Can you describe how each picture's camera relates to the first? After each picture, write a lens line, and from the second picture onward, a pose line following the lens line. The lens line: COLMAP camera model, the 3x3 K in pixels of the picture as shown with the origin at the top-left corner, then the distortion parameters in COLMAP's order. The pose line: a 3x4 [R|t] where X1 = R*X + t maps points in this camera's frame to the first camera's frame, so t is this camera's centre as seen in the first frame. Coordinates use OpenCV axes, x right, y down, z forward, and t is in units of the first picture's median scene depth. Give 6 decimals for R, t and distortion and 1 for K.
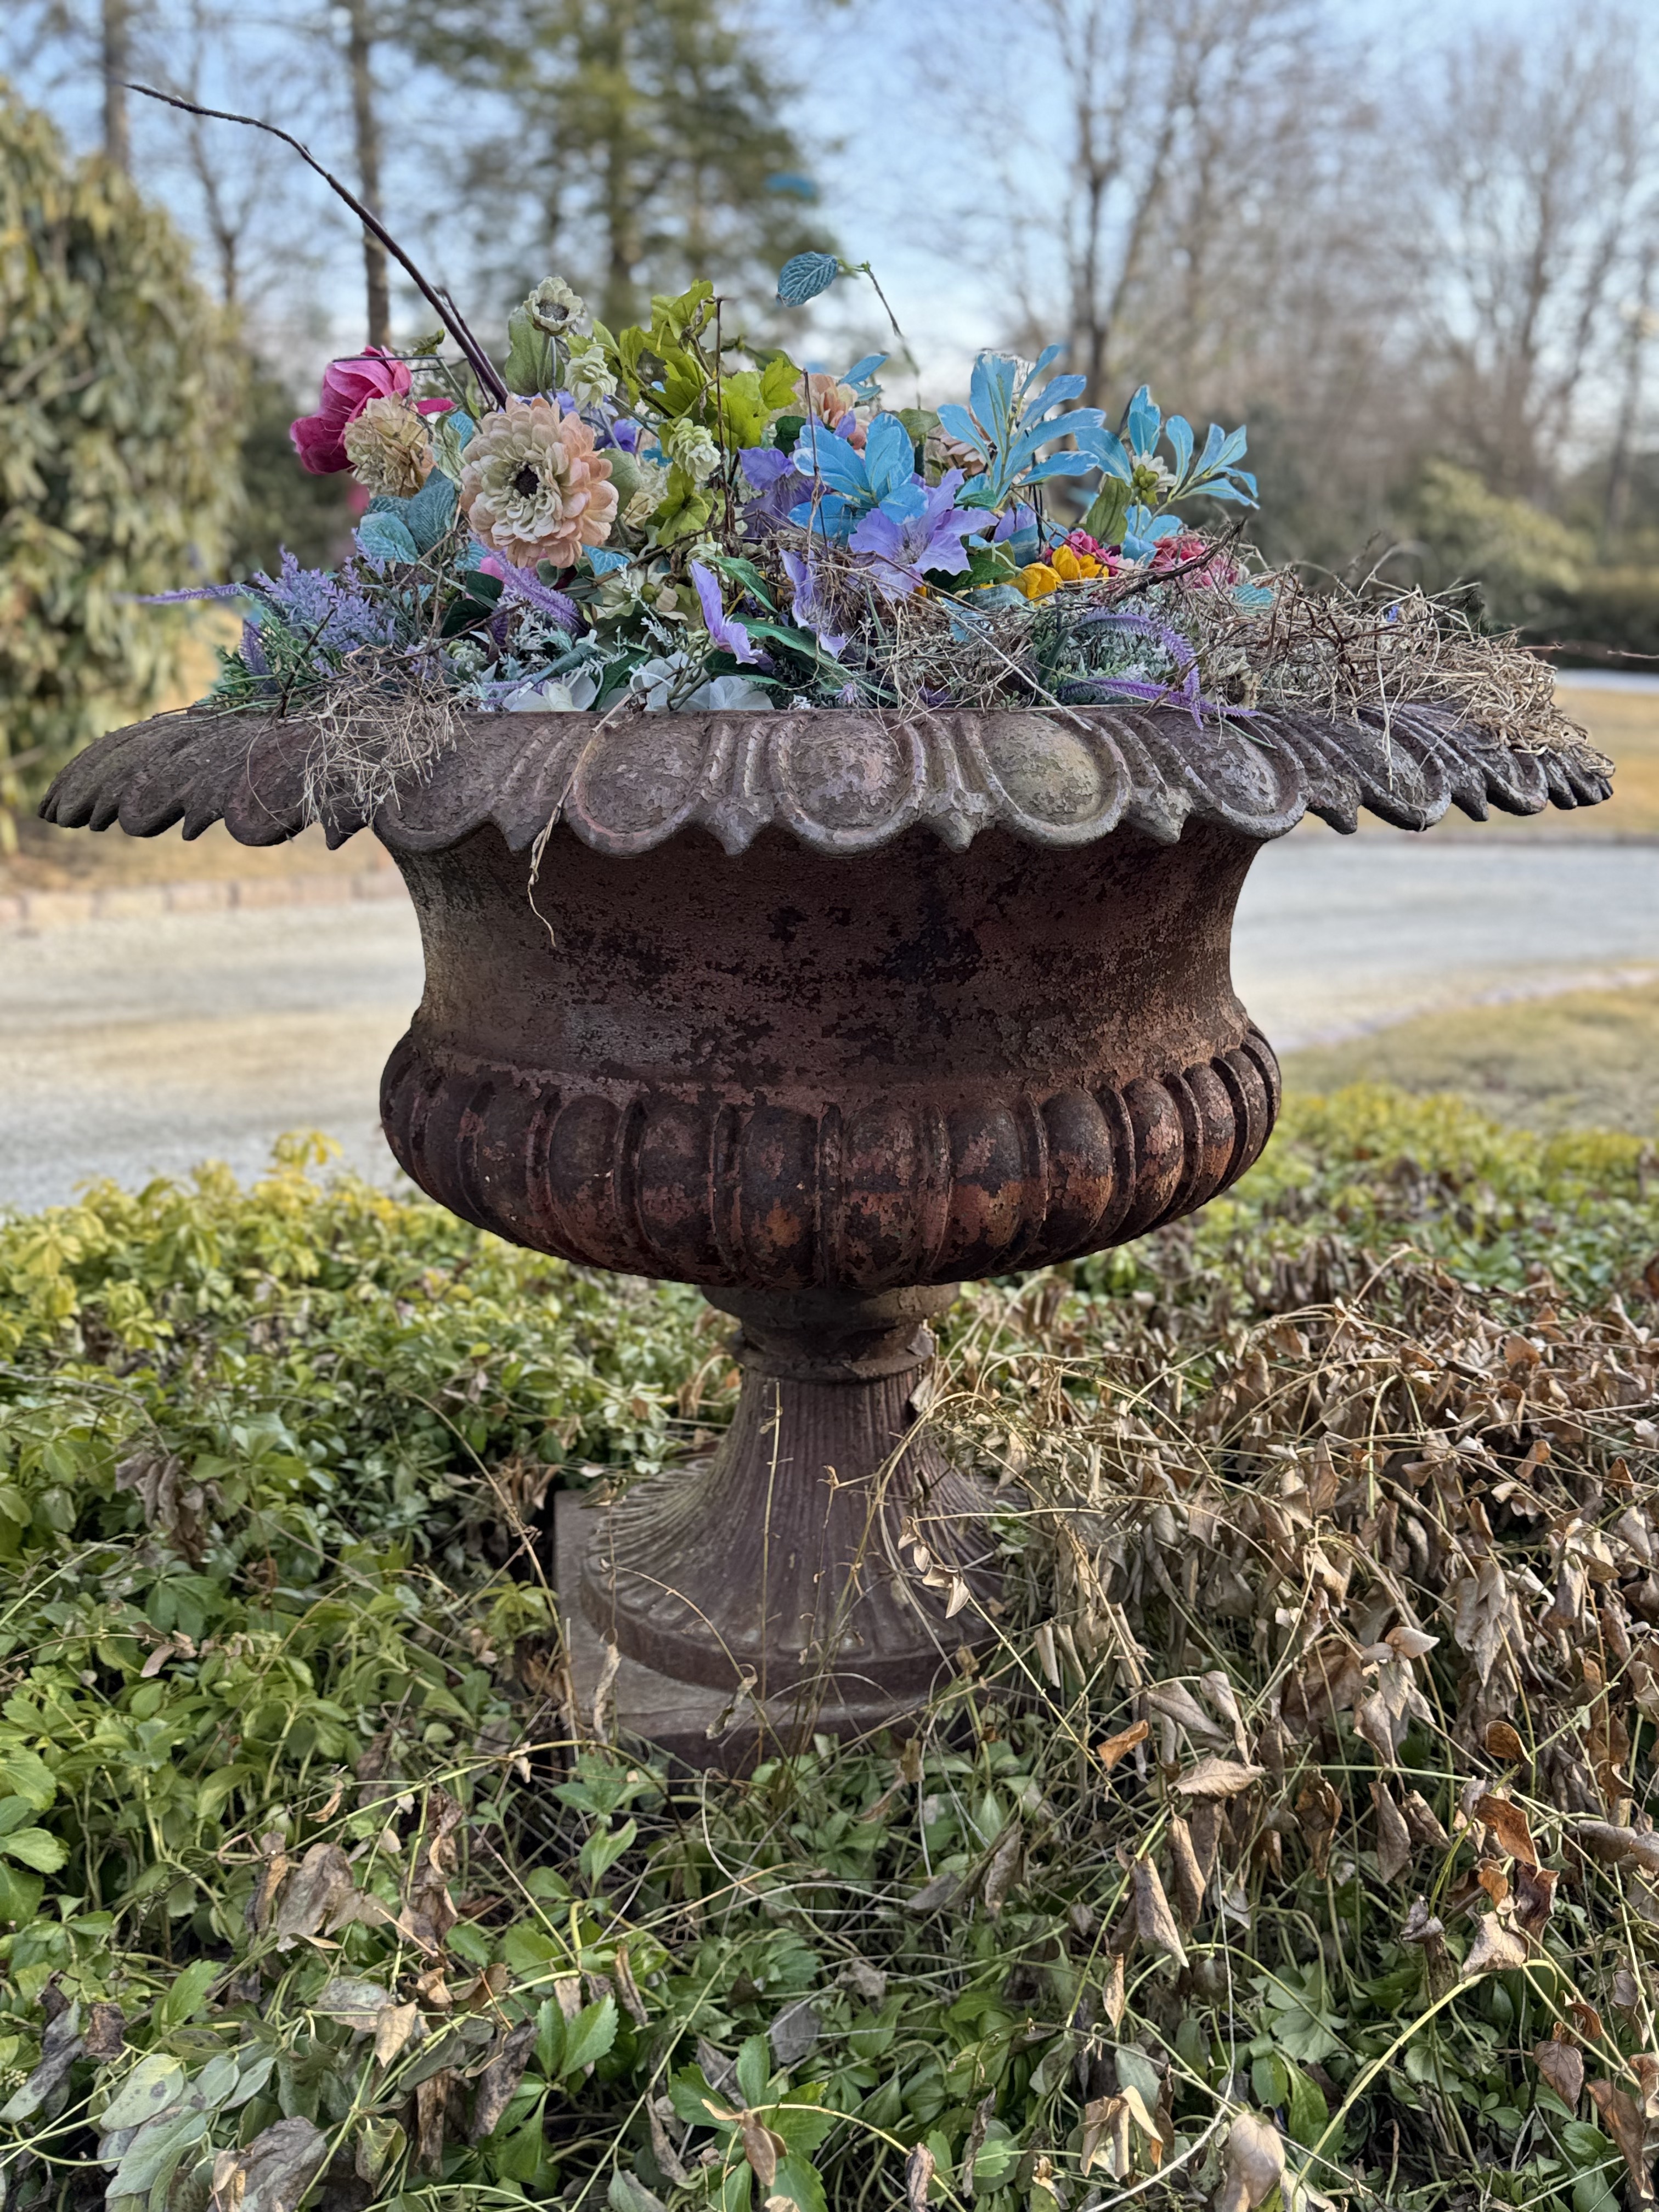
lens RADIAL K [[1884.6, 0, 829.5], [0, 1884.6, 1106.0], [0, 0, 1]] dist [0.150113, -0.000286]
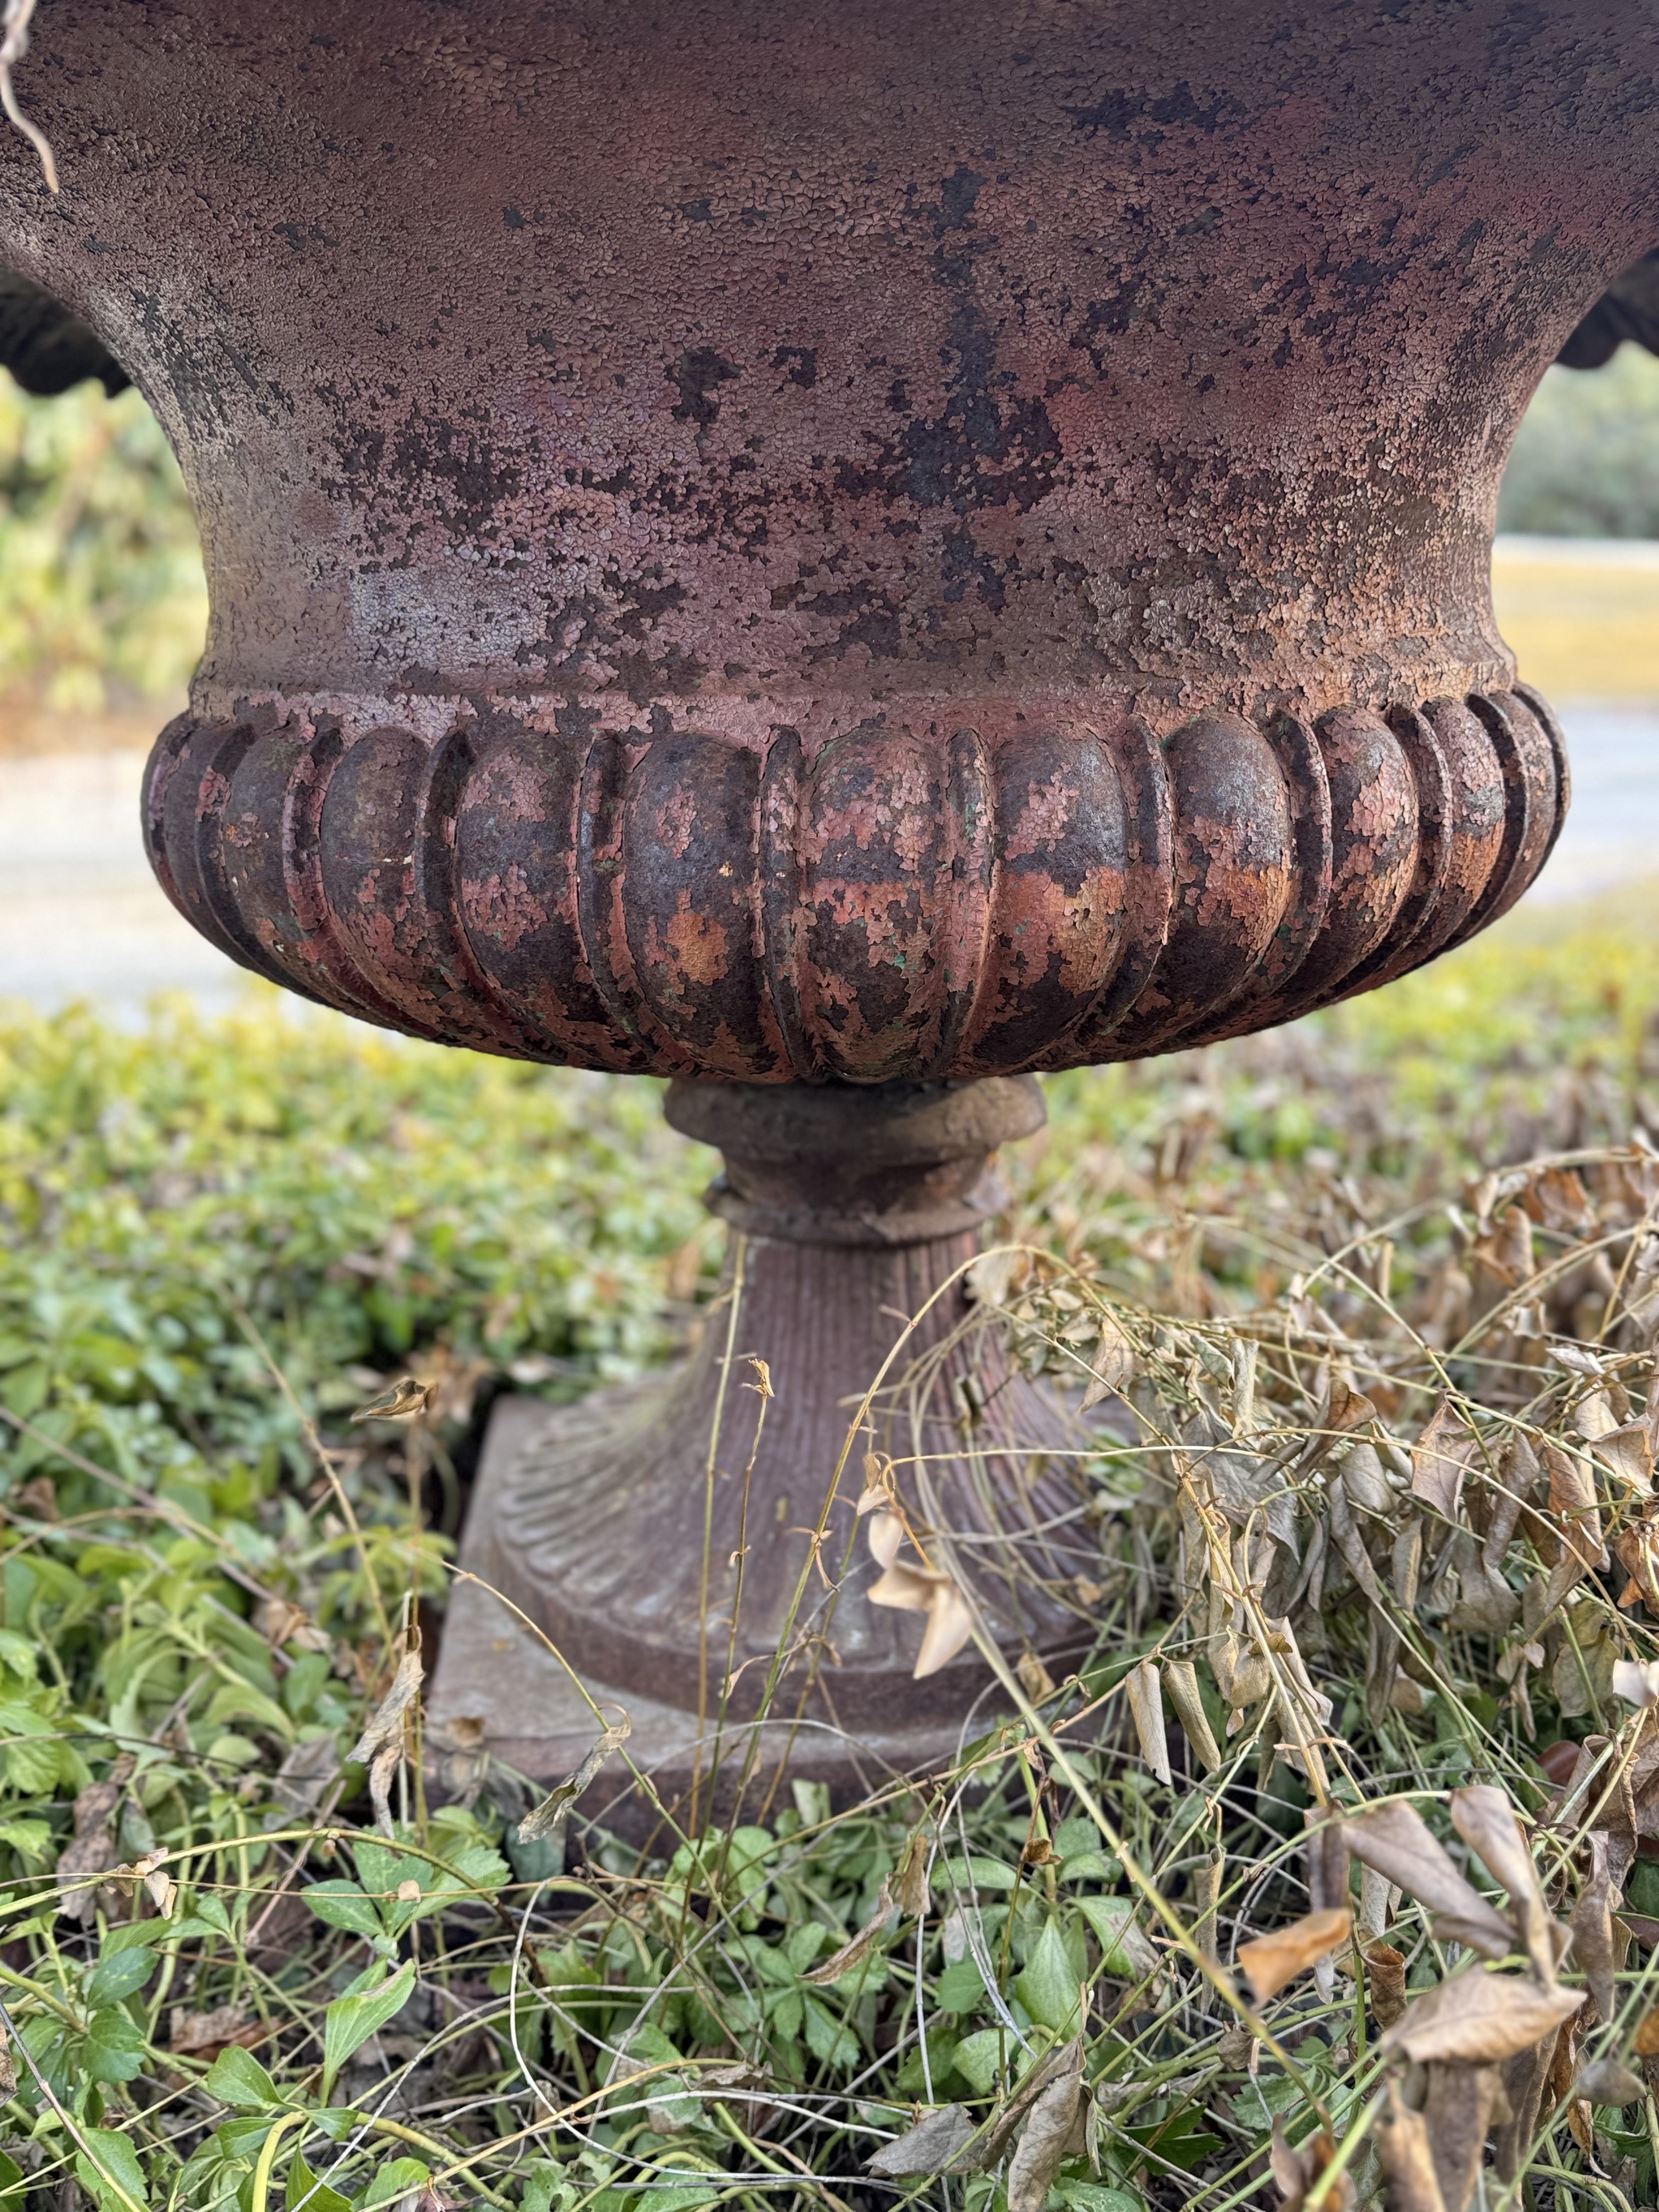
lens RADIAL K [[1924.5, 0, 829.5], [0, 1924.5, 1106.0], [0, 0, 1]] dist [0.175590, -0.314317]
pose [[0.996845, 0.013322, -0.078248, 0.057383], [-0.009745, 0.998898, 0.045917, 0.080109], [0.078774, -0.045010, 0.995876, 0.396947]]
